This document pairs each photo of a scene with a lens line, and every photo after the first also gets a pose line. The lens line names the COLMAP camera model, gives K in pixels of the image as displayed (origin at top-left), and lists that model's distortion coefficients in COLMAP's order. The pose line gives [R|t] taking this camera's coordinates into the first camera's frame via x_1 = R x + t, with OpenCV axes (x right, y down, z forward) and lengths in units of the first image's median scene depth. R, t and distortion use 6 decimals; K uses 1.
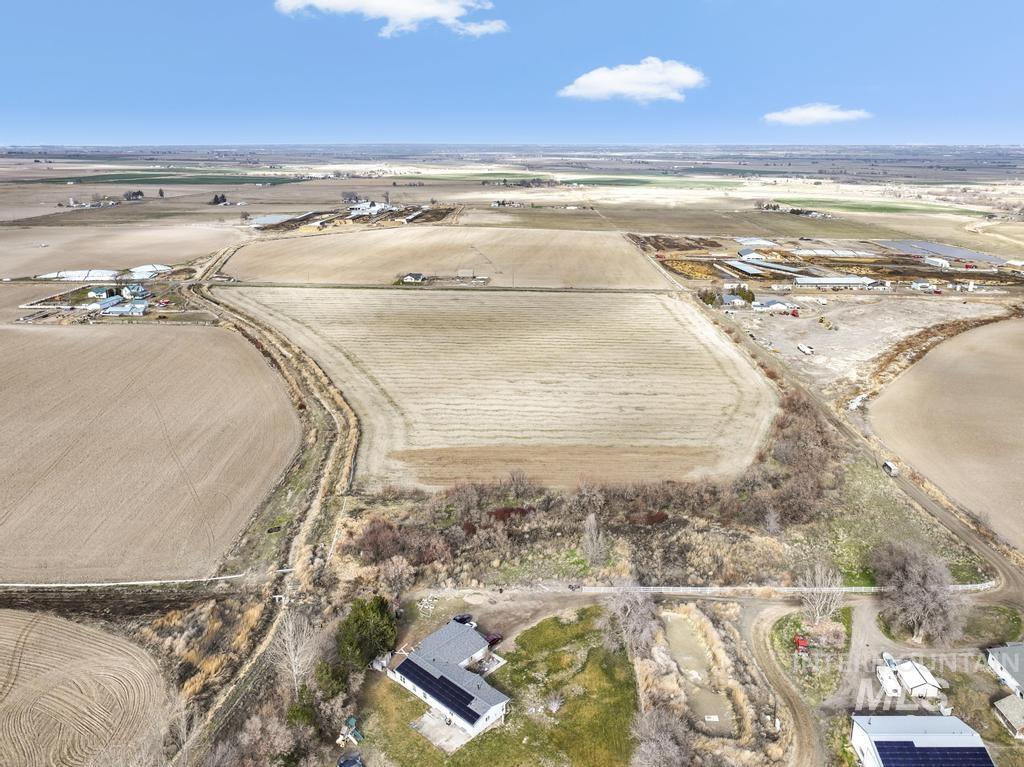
lens RADIAL K [[724.7, 0, 540.3], [0, 724.7, 418.6], [0, 0, 1]] dist [0.003374, 0.002214]
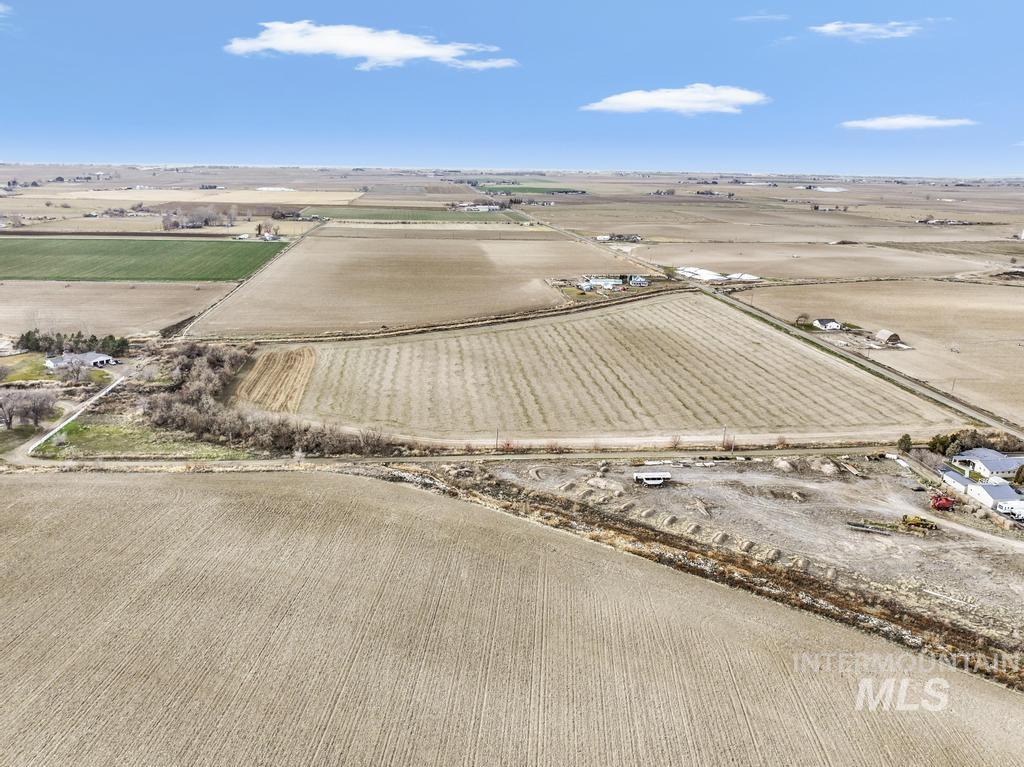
lens RADIAL K [[751.5, 0, 477.8], [0, 751.5, 379.5], [0, 0, 1]] dist [0.006001, 0.002844]
pose [[0.065992, 0.268484, -0.961021, 0.672733], [-0.363763, 0.903313, 0.227382, -0.187396], [0.929151, 0.334578, 0.157276, 0.494347]]
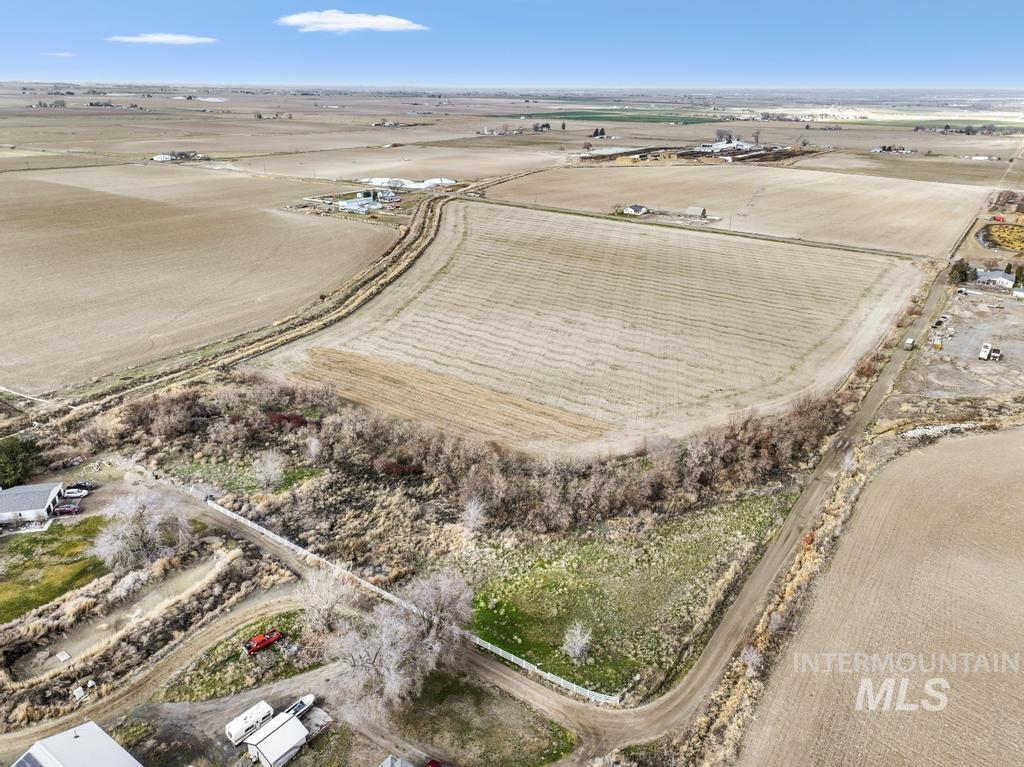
lens RADIAL K [[724.4, 0, 521.0], [0, 724.4, 386.2], [0, 0, 1]] dist [0.008749, 0.005271]
pose [[0.812662, 0.224472, -0.537766, 0.262635], [-0.210364, 0.973609, 0.088502, -0.022869], [0.543440, 0.041204, 0.838436, 0.134885]]
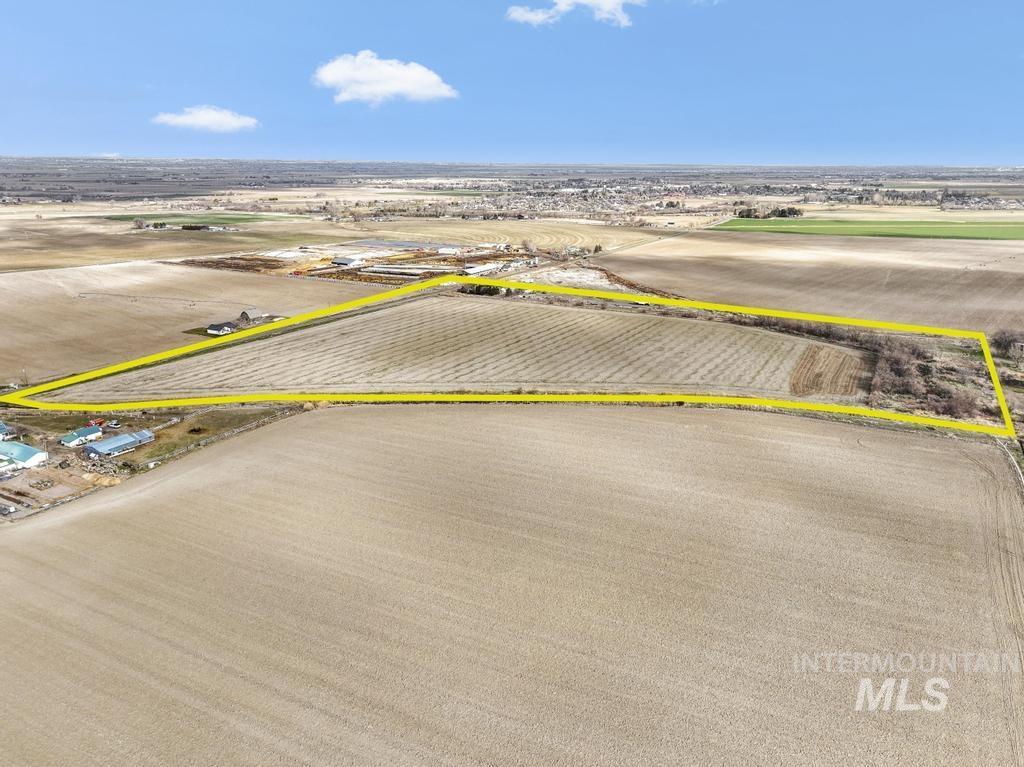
lens RADIAL K [[724.4, 0, 521.0], [0, 724.4, 386.2], [0, 0, 1]] dist [0.008749, 0.005271]
pose [[0.492504, -0.261037, 0.830240, -0.692744], [0.308499, 0.944379, 0.113920, -0.122836], [-0.813799, 0.200022, 0.545640, 0.301695]]
